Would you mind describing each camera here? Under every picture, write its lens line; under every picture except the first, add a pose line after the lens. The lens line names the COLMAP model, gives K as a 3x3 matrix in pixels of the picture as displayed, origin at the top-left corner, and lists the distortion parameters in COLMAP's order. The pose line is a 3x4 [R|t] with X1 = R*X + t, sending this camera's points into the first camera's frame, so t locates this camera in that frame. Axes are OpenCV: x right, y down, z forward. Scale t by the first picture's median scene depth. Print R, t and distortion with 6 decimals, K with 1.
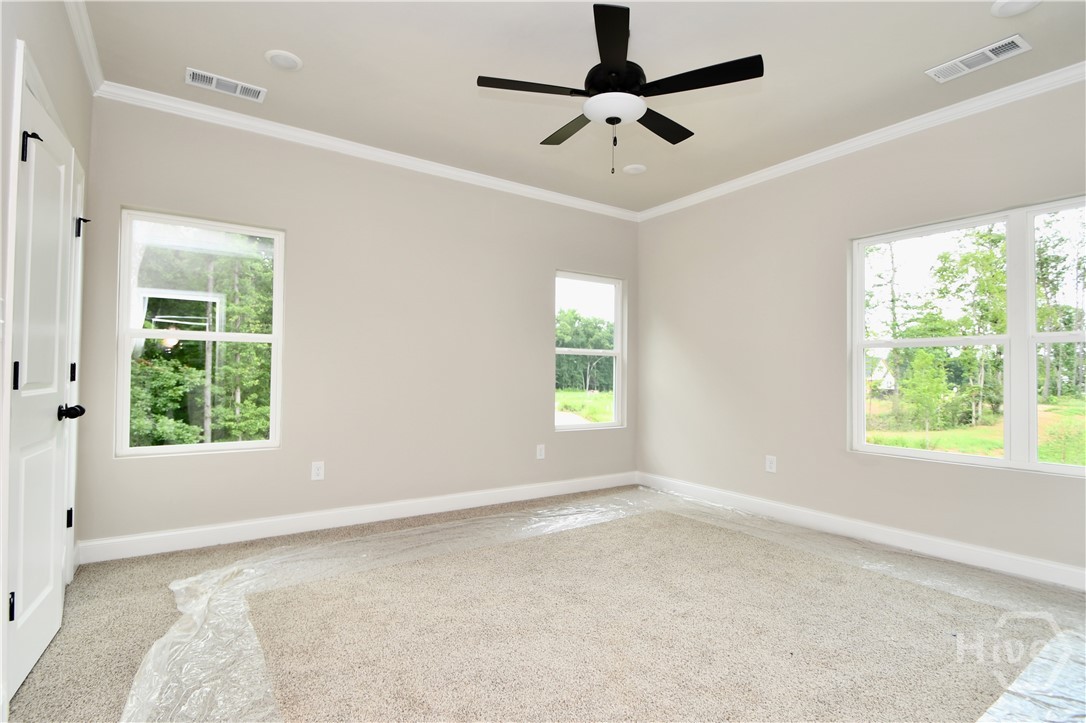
lens RADIAL K [[512.6, 0, 544.8], [0, 512.6, 368.1], [0, 0, 1]] dist [0.000030, 0.000117]
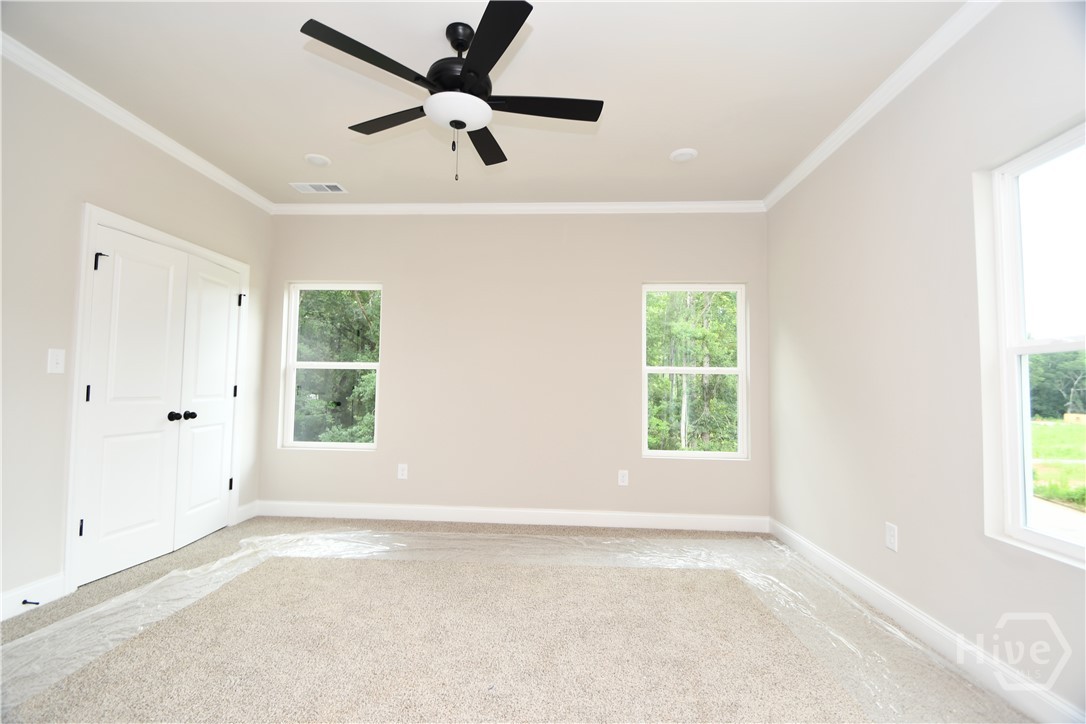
lens RADIAL K [[468.6, 0, 543.2], [0, 468.6, 364.7], [0, 0, 1]] dist [0.000019, -0.000706]
pose [[0.804351, -0.028483, -0.593472, 0.478523], [-0.000429, 0.998822, -0.048519, -0.001917], [0.594155, 0.039281, 0.803391, 0.266999]]
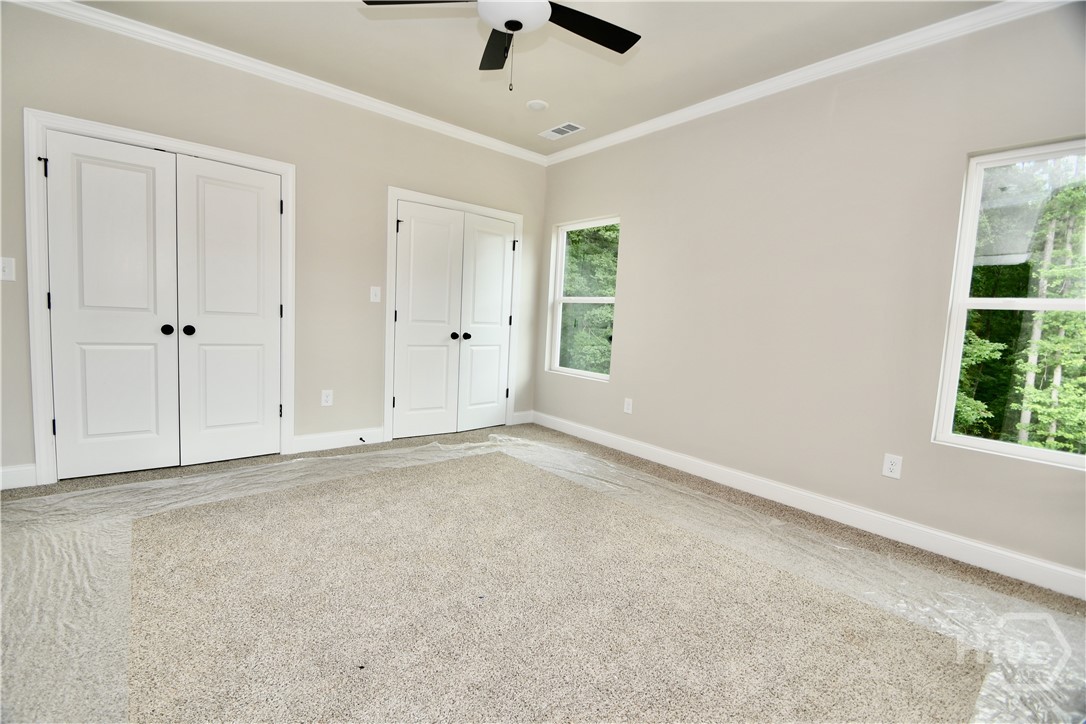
lens RADIAL K [[476.2, 0, 543.0], [0, 476.2, 362.0], [0, 0, 1]] dist [-0.001855, -0.000698]
pose [[0.114562, 0.087544, -0.989551, 0.626587], [-0.041733, 0.995654, 0.083253, 0.007282], [0.992539, 0.031759, 0.117718, 0.619327]]
